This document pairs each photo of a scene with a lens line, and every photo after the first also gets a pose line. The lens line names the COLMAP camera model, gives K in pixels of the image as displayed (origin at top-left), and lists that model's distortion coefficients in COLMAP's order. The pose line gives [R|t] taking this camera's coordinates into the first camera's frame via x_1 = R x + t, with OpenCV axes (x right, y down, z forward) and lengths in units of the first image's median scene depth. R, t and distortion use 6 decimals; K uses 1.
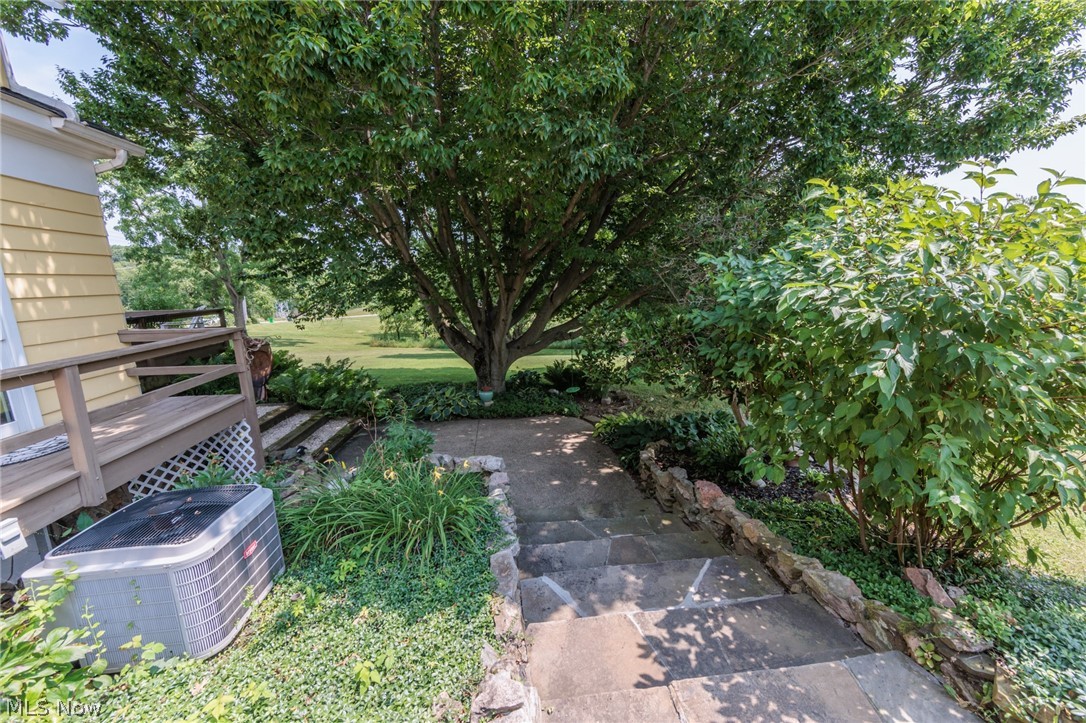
lens RADIAL K [[434.3, 0, 546.4], [0, 434.3, 360.8], [0, 0, 1]] dist [-0.001746, -0.000450]
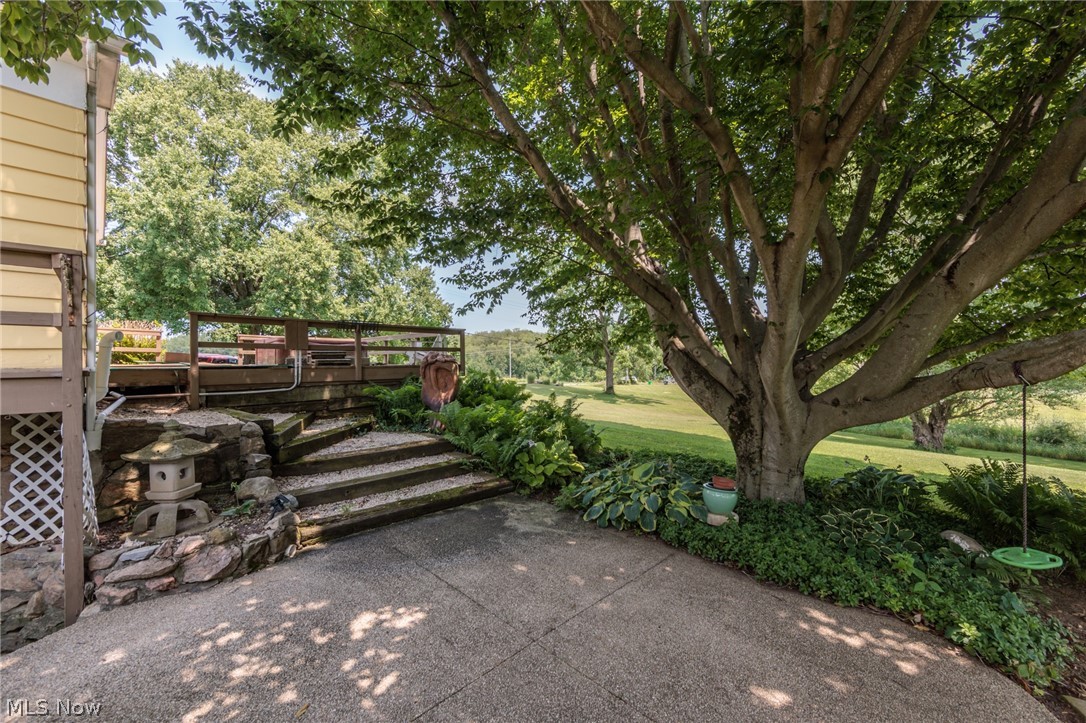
lens RADIAL K [[434.3, 0, 546.4], [0, 434.3, 360.8], [0, 0, 1]] dist [-0.001746, -0.000450]
pose [[0.652398, 0.021279, -0.757577, 0.073521], [-0.154401, 0.982373, -0.105372, 0.020135], [0.741981, 0.185716, 0.644184, 0.612319]]
